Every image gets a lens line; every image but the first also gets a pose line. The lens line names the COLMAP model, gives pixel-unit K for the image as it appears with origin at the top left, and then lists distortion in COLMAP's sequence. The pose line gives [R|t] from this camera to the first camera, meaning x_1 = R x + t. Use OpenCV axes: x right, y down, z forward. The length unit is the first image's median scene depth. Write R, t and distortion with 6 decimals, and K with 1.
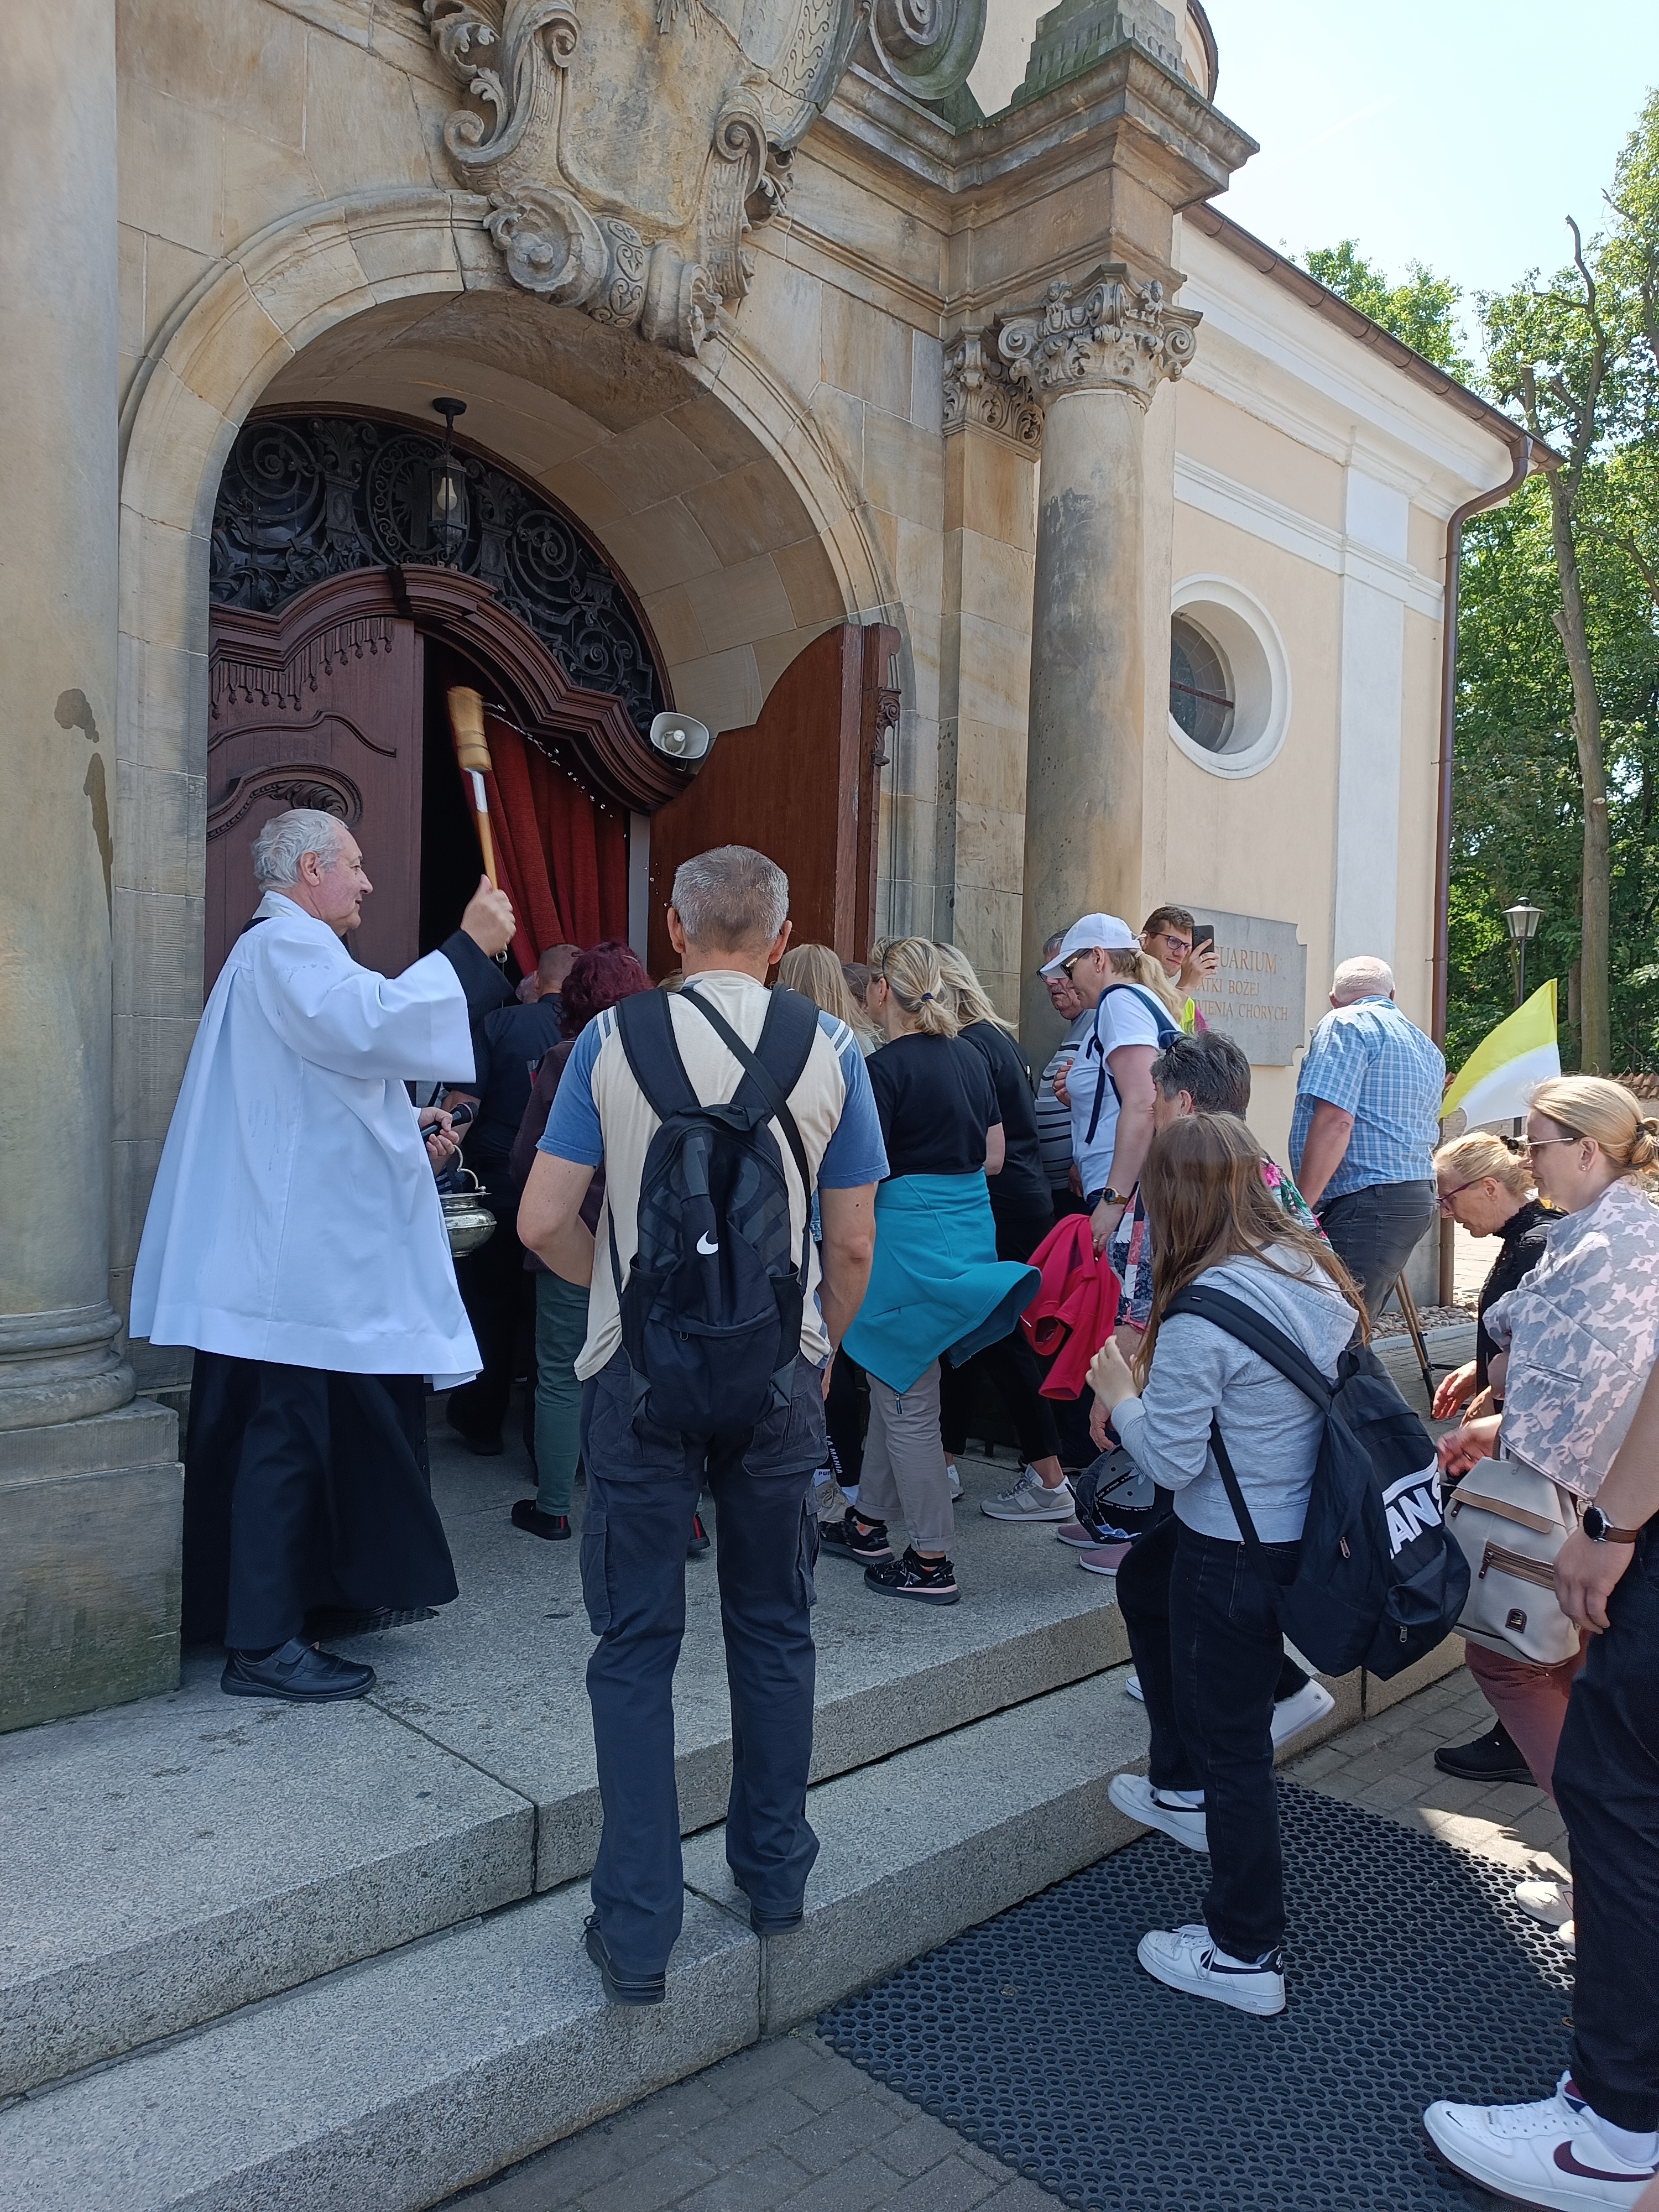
lens RADIAL K [[1567.3, 0, 838.6], [0, 1567.3, 1107.2], [0, 0, 1]] dist [0.018495, -0.016135]
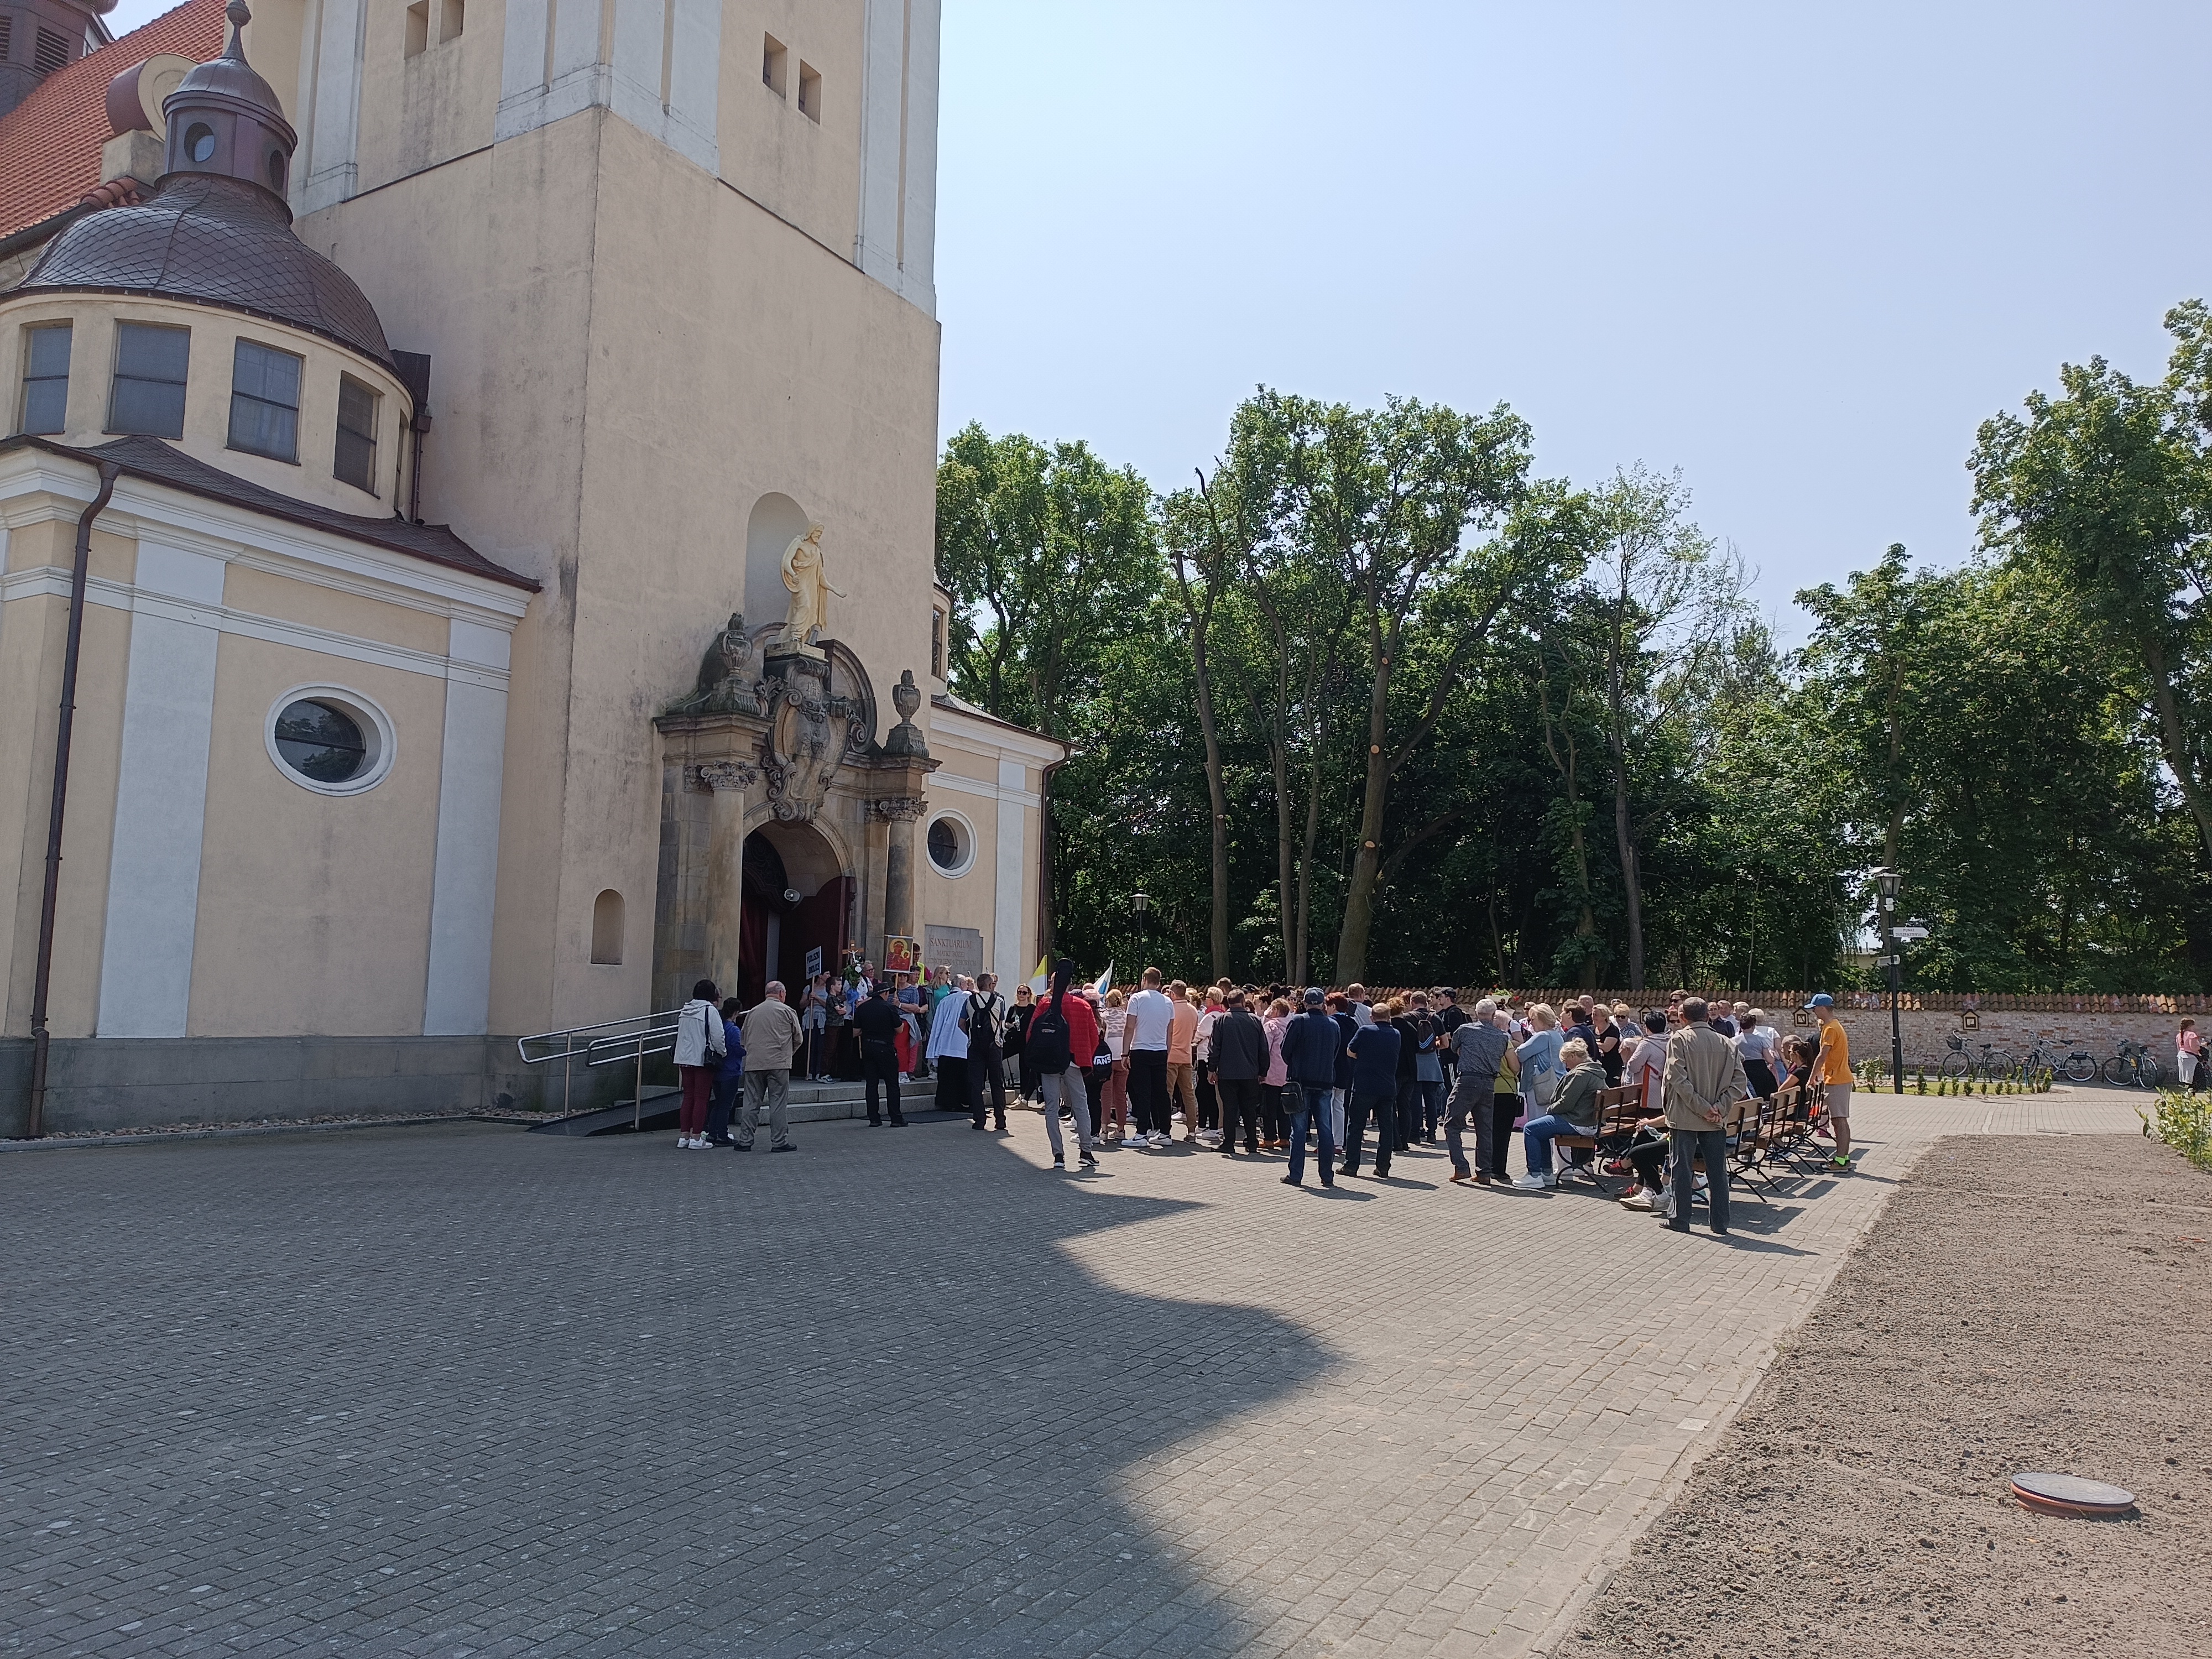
lens RADIAL K [[1567.3, 0, 1090.6], [0, 1567.3, 814.2], [0, 0, 1]] dist [0.018495, -0.016135]
pose [[0.963857, 0.029027, 0.264834, -0.455672], [0.005464, 0.991684, -0.128580, 0.063182], [-0.266364, 0.125380, 0.955683, -3.096655]]
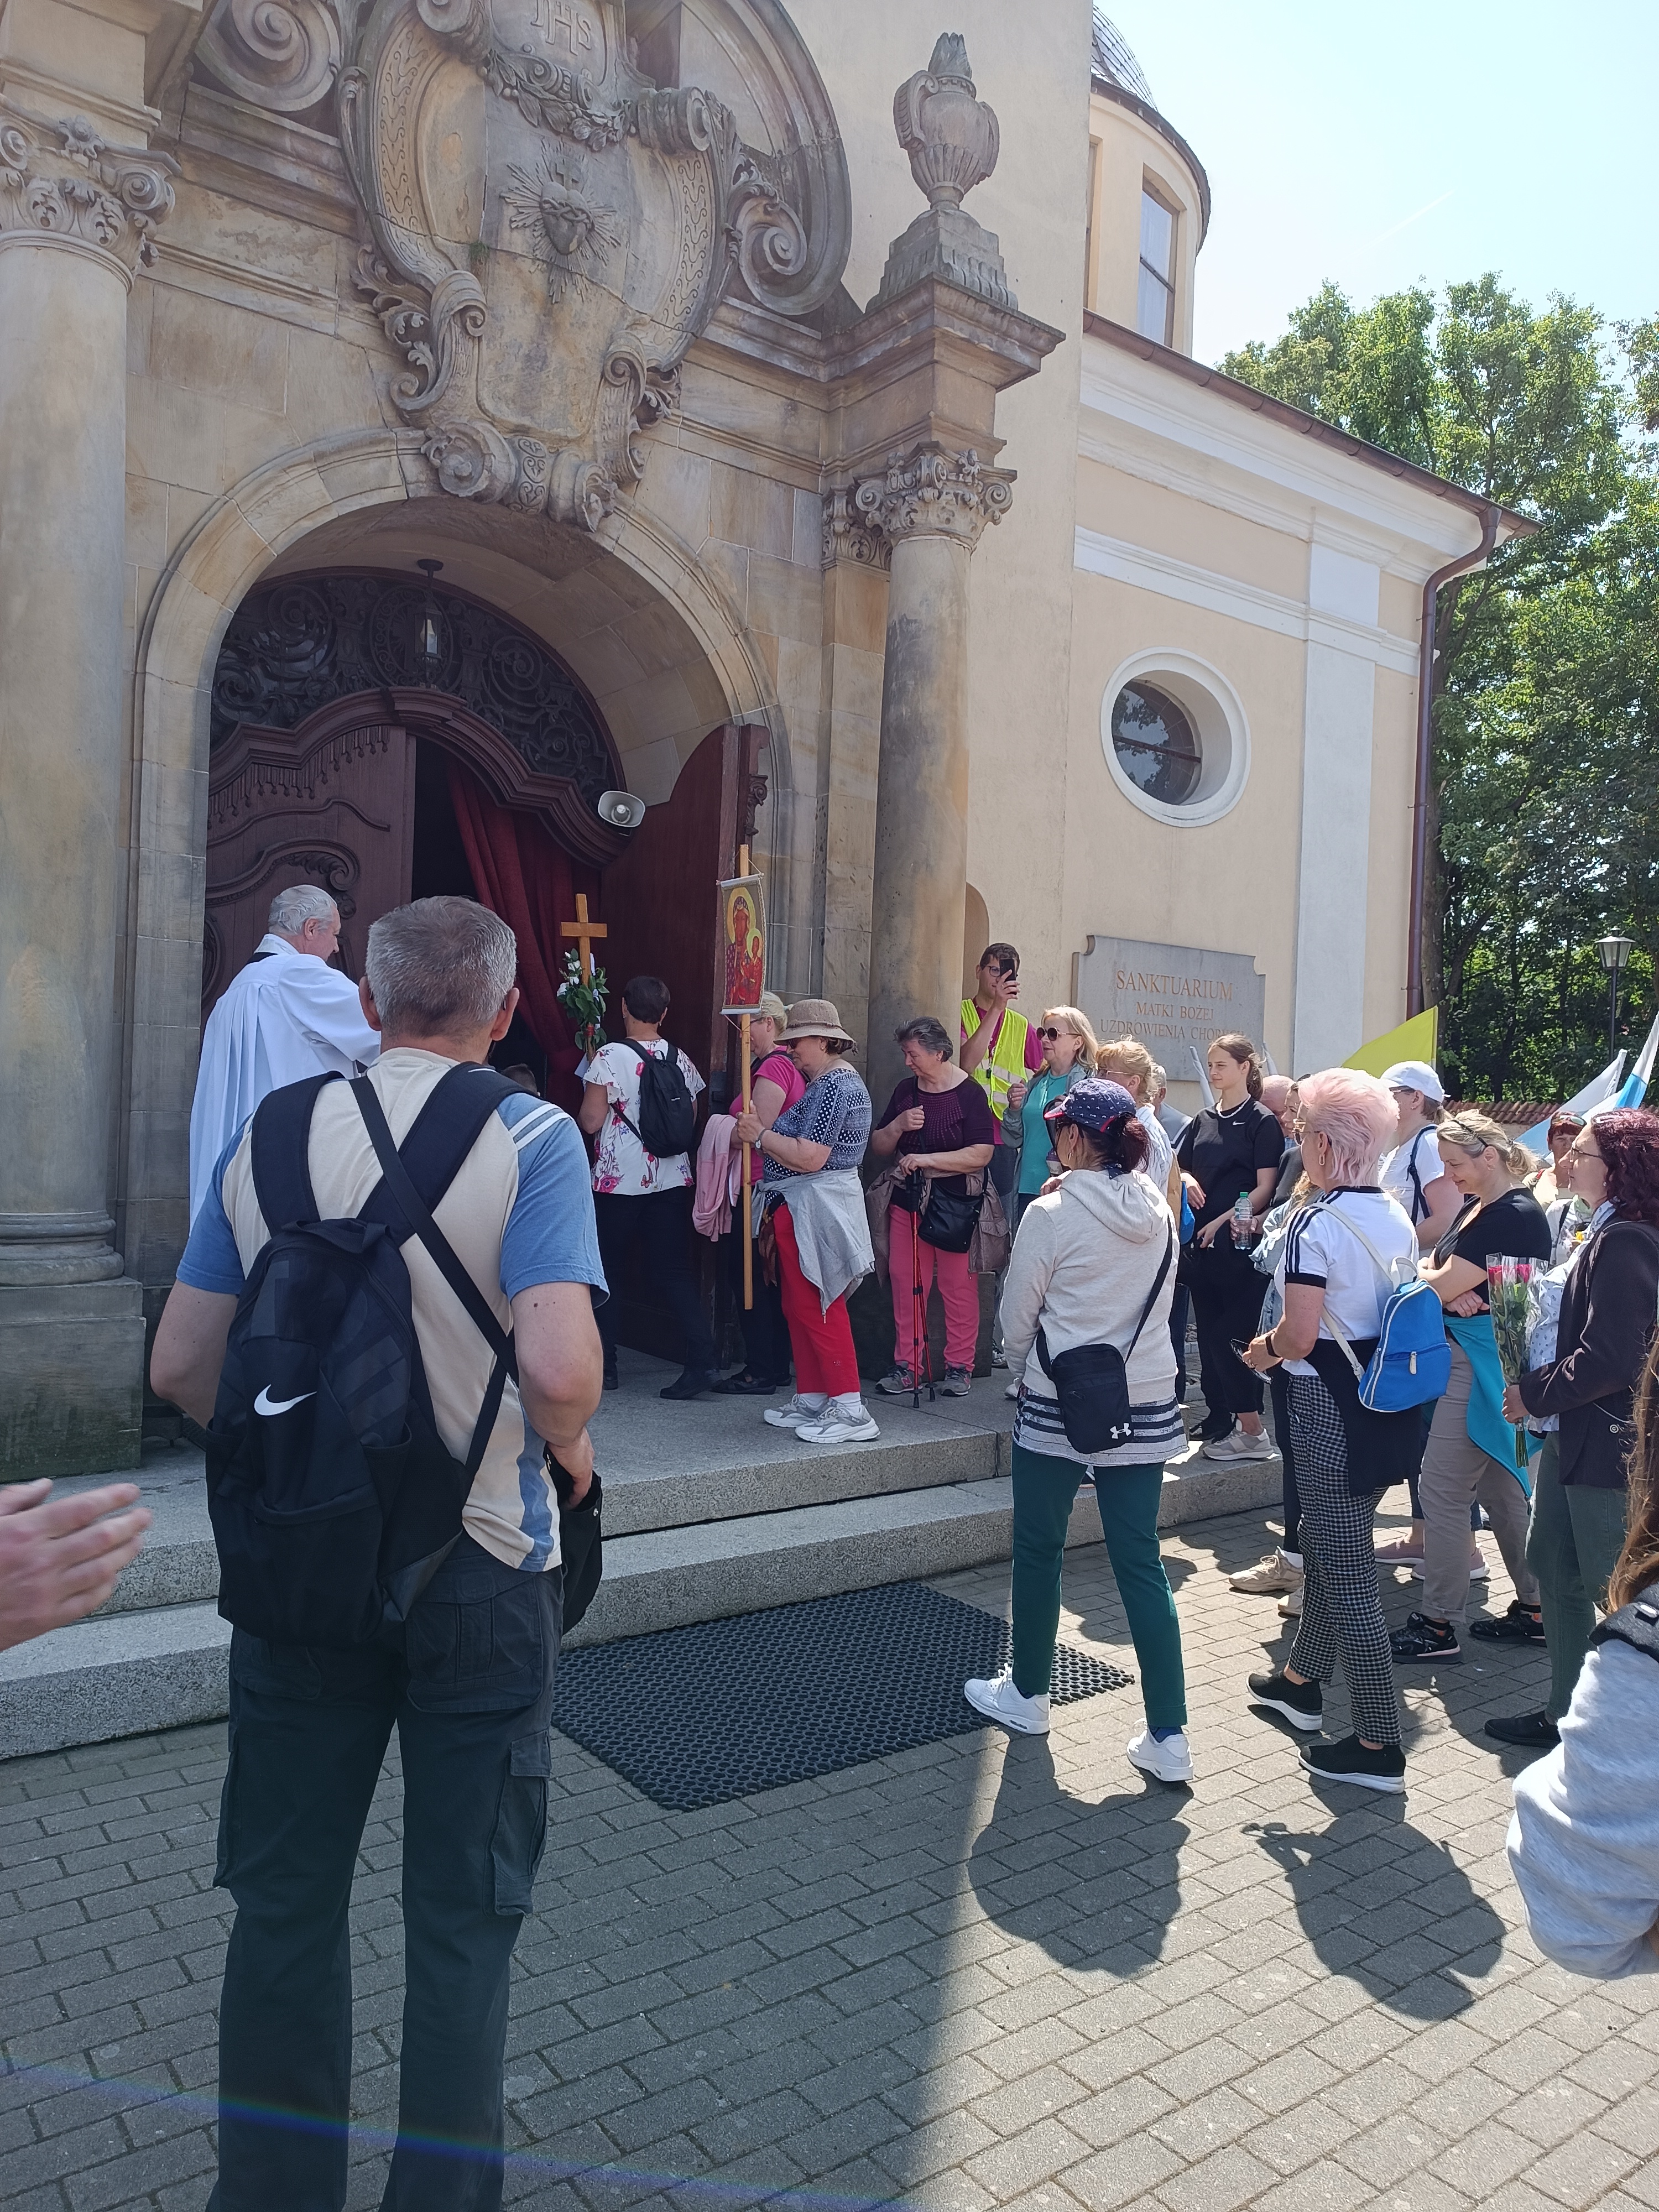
lens RADIAL K [[1567.3, 0, 834.8], [0, 1567.3, 1106.6], [0, 0, 1]] dist [0.018495, -0.016135]
pose [[0.992840, 0.011474, -0.118896, 0.244743], [-0.013617, 0.999759, -0.017223, 0.023610], [0.118669, 0.018719, 0.992757, -0.248818]]
